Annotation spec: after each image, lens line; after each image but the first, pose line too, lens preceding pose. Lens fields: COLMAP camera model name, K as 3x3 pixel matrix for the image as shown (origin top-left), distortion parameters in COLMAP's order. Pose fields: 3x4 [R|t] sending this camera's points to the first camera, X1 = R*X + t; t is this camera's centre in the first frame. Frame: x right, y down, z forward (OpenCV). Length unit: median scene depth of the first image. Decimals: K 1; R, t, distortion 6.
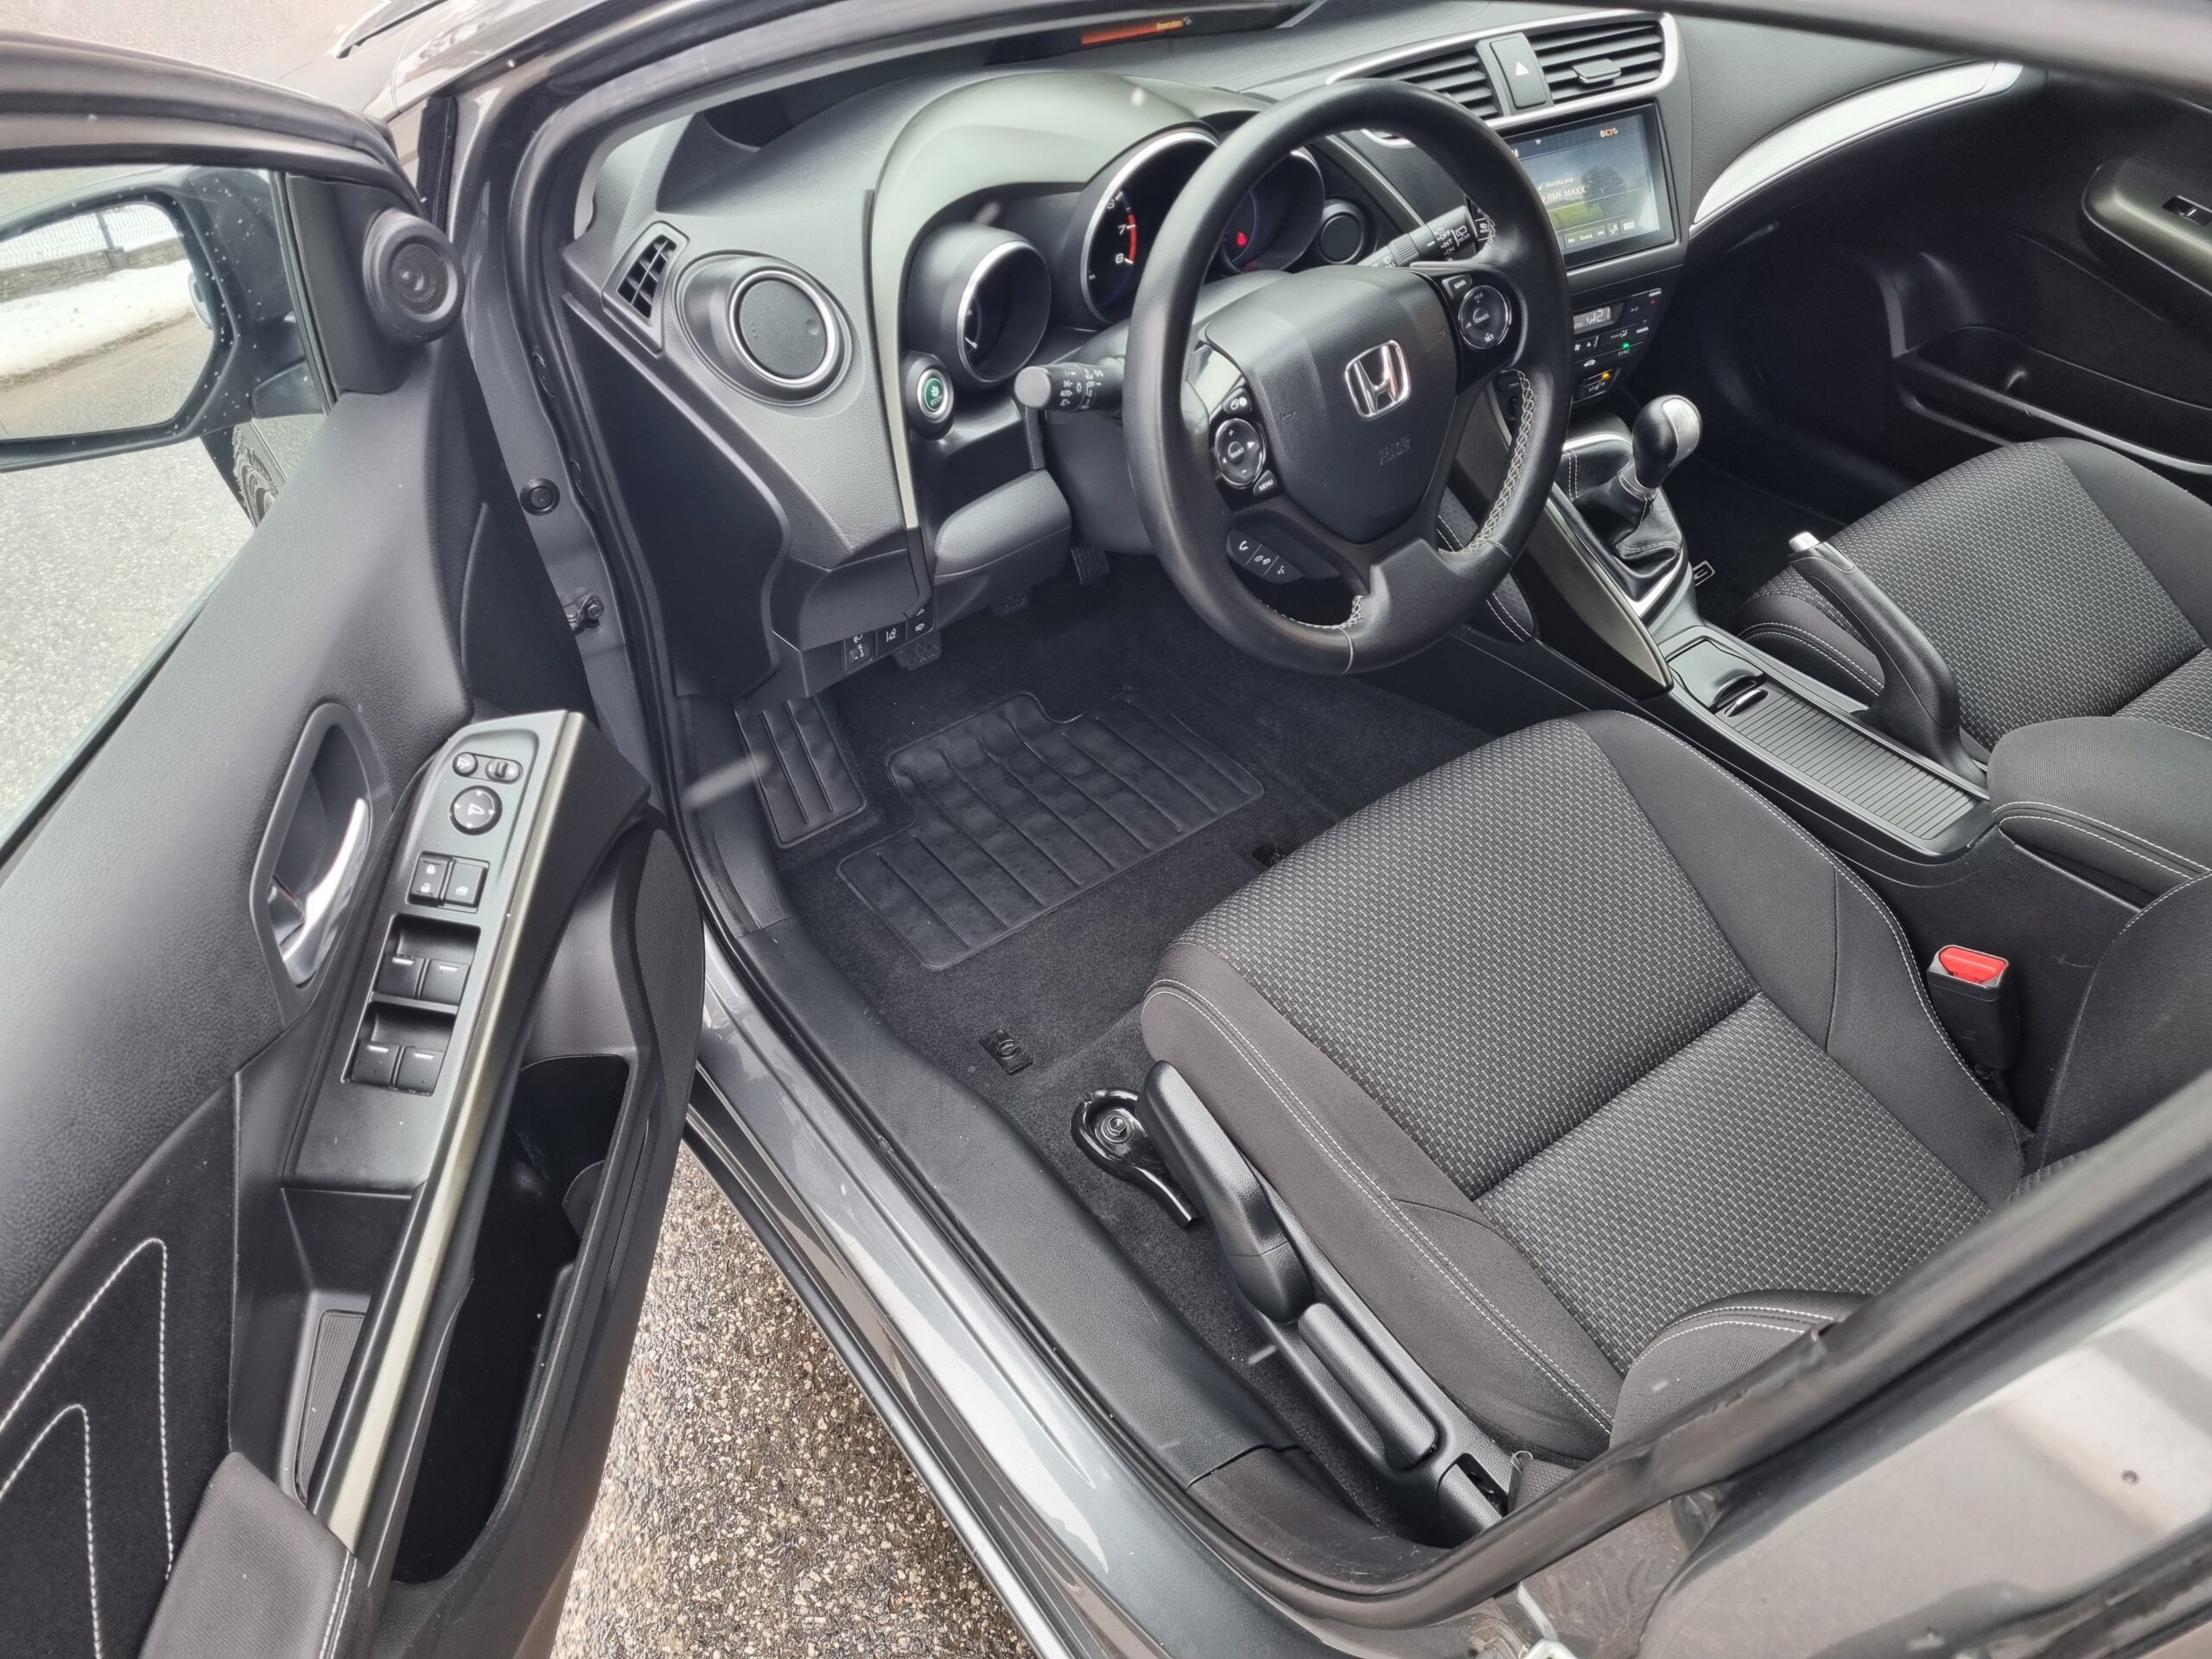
lens RADIAL K [[1687.2, 0, 1161.5], [0, 1687.2, 822.3], [0, 0, 1]] dist [0.037644, 0.001058]
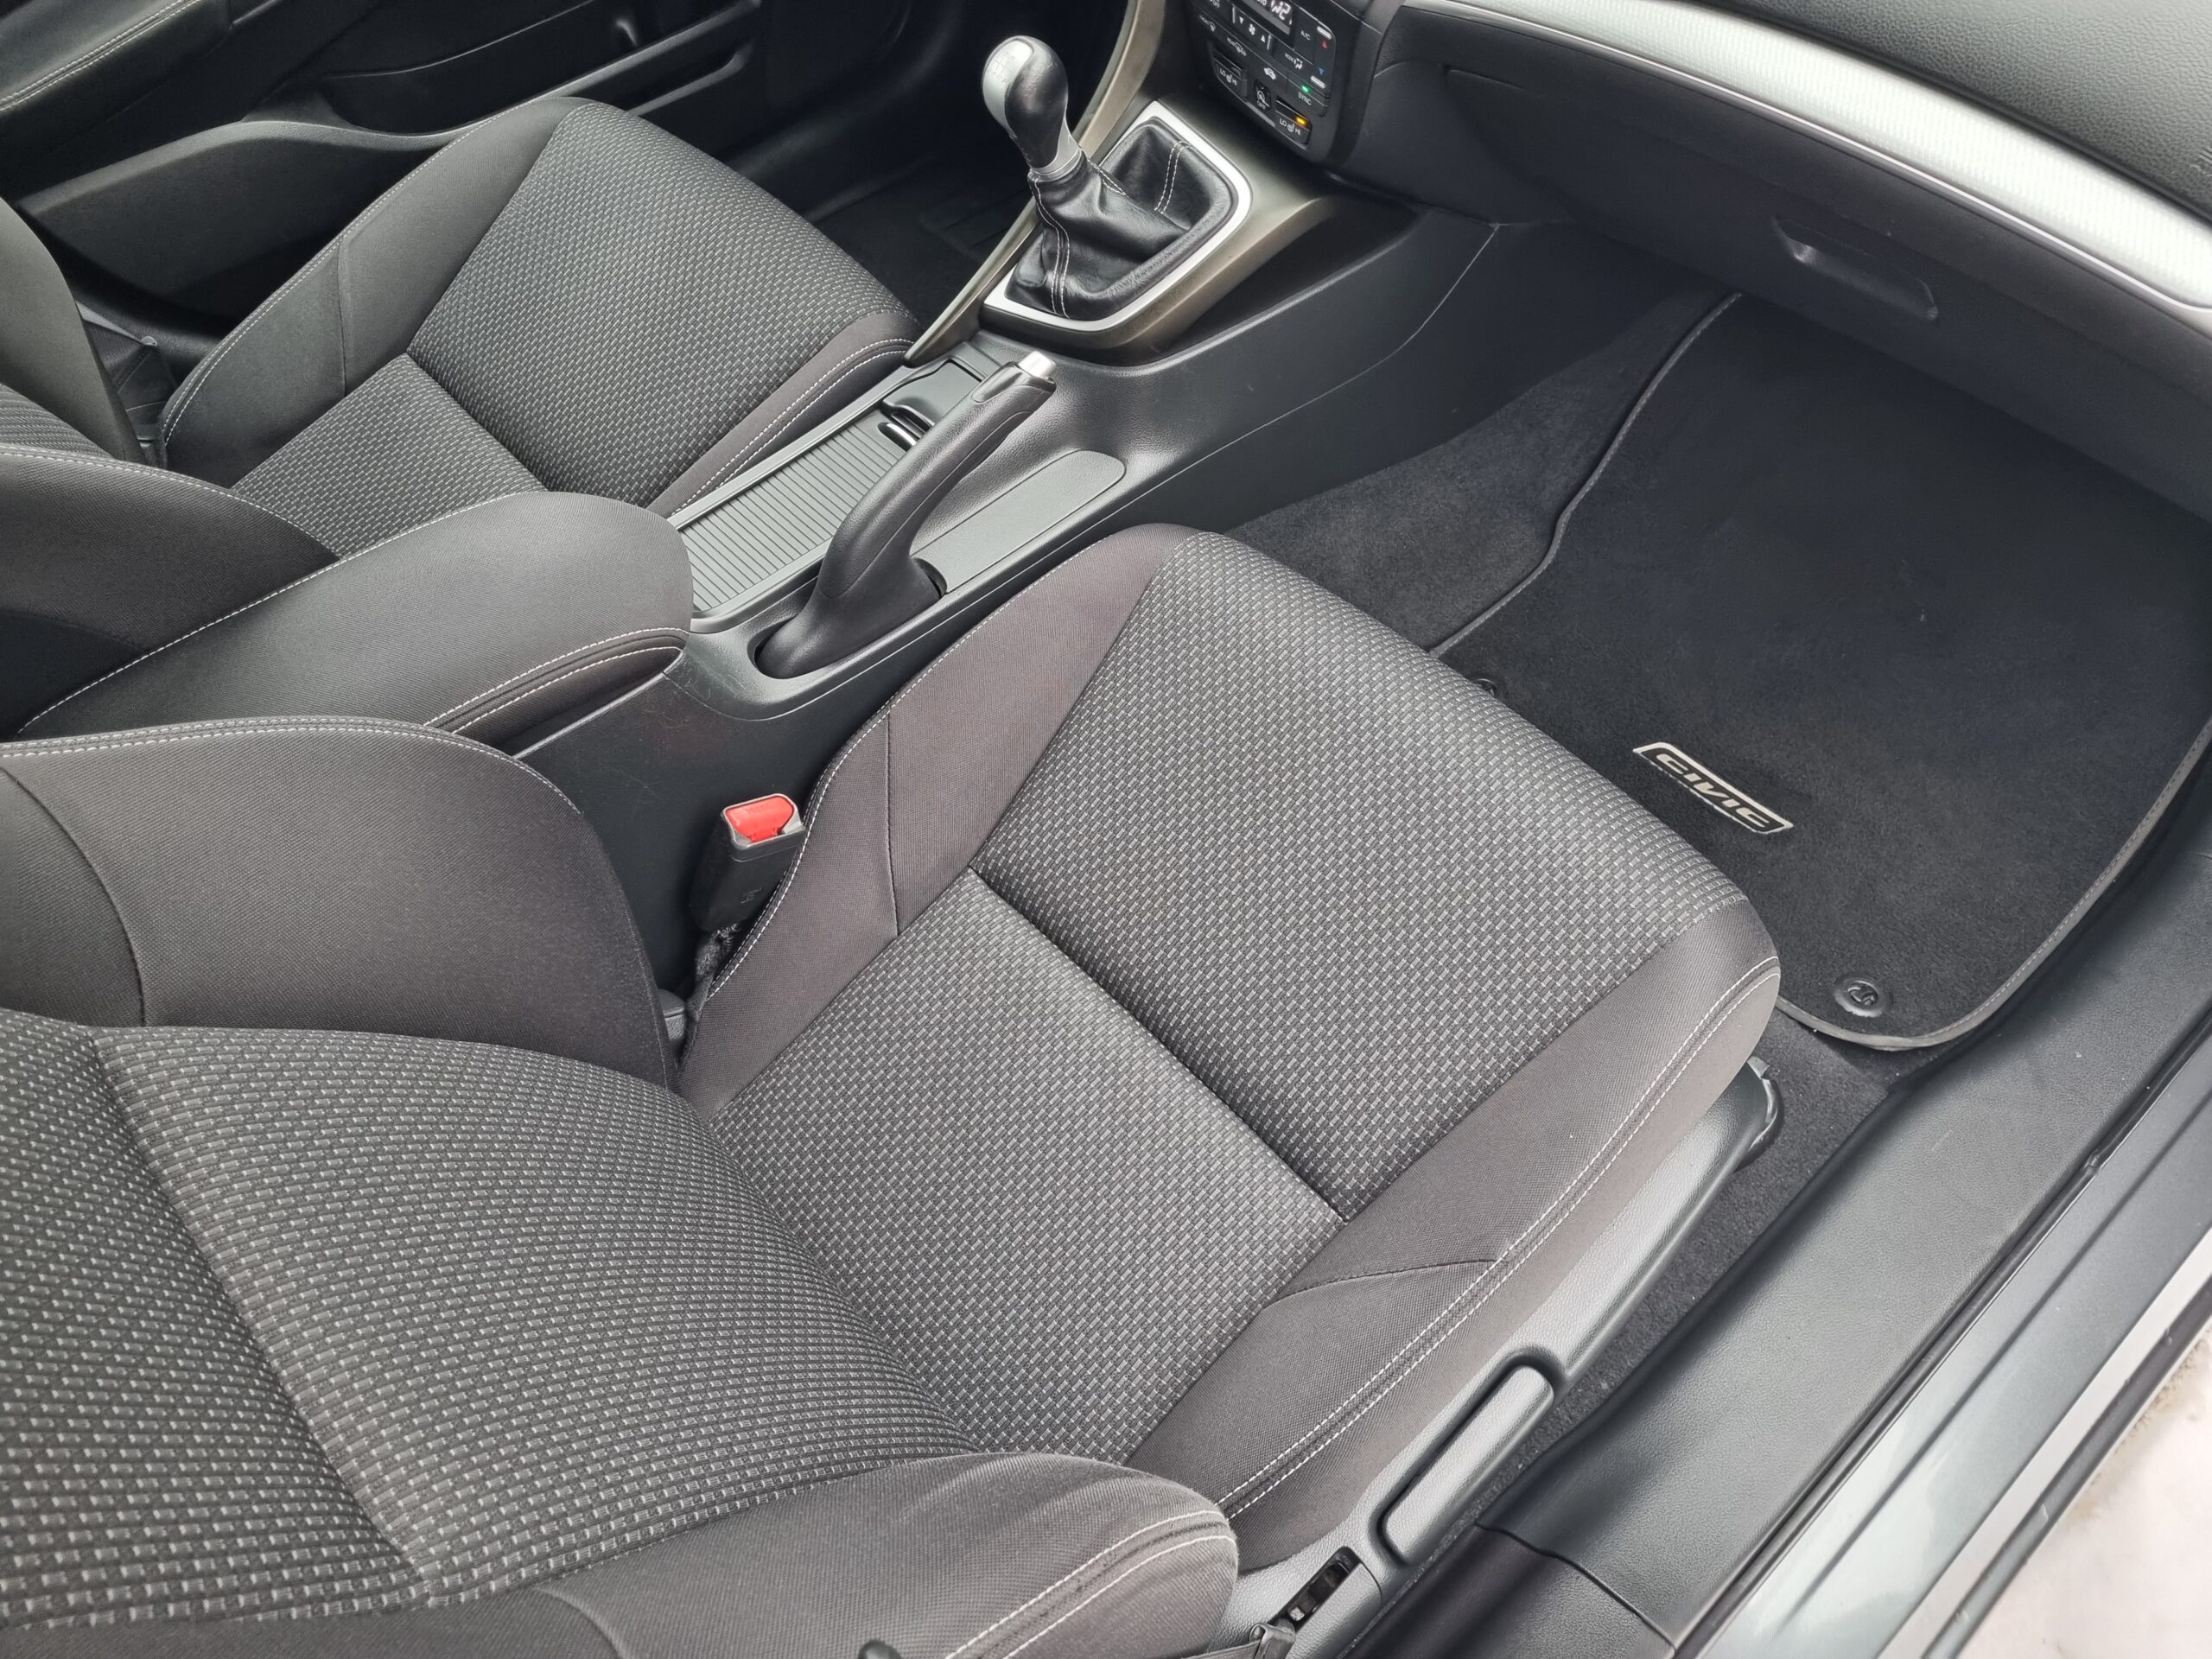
lens RADIAL K [[1651.3, 0, 1098.9], [0, 1651.3, 802.4], [0, 0, 1]] dist [0.028165, -0.004717]
pose [[0.054430, 0.791545, -0.608682, 0.965443], [-0.635247, 0.497765, 0.590501, -0.509585], [0.770388, 0.354523, 0.529920, 0.712049]]
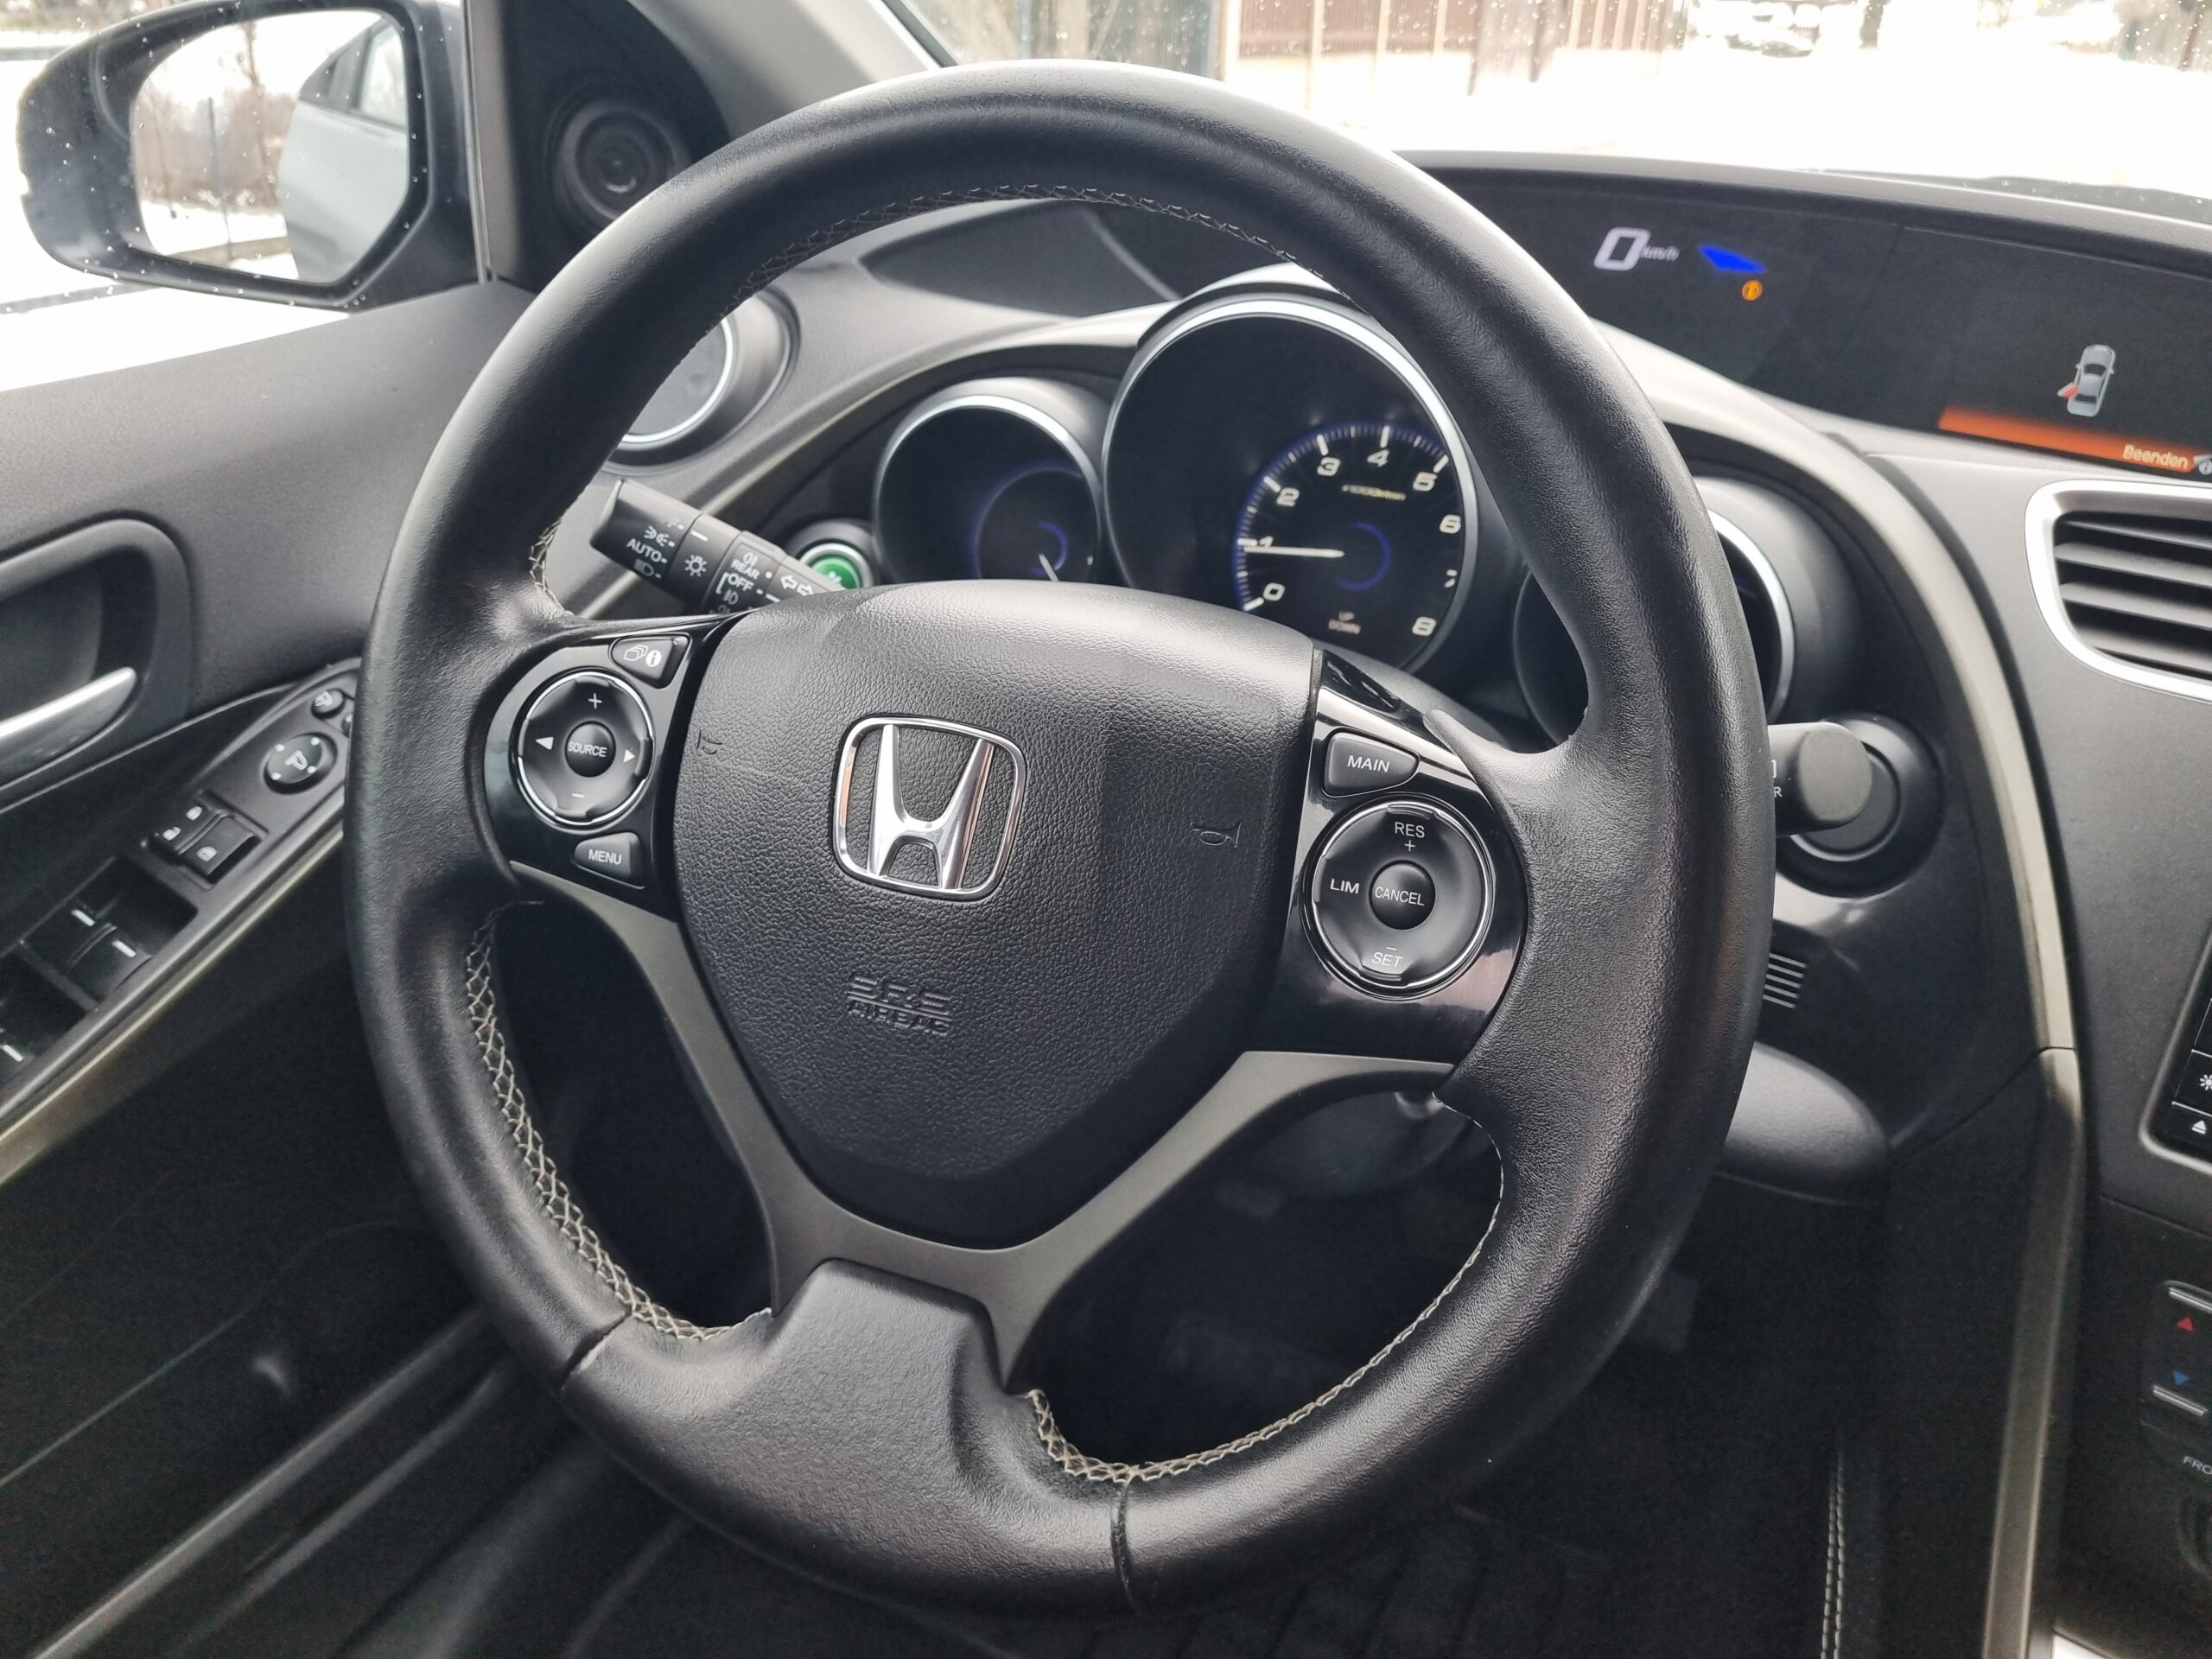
lens RADIAL K [[1656.3, 0, 1106.0], [0, 1656.3, 829.5], [0, 0, 1]] dist [0.007727, 0.003479]
pose [[0.424307, 0.424566, -0.799817, 0.335921], [-0.658802, 0.750719, 0.049005, -0.233150], [0.621244, 0.506128, 0.598240, 0.629996]]
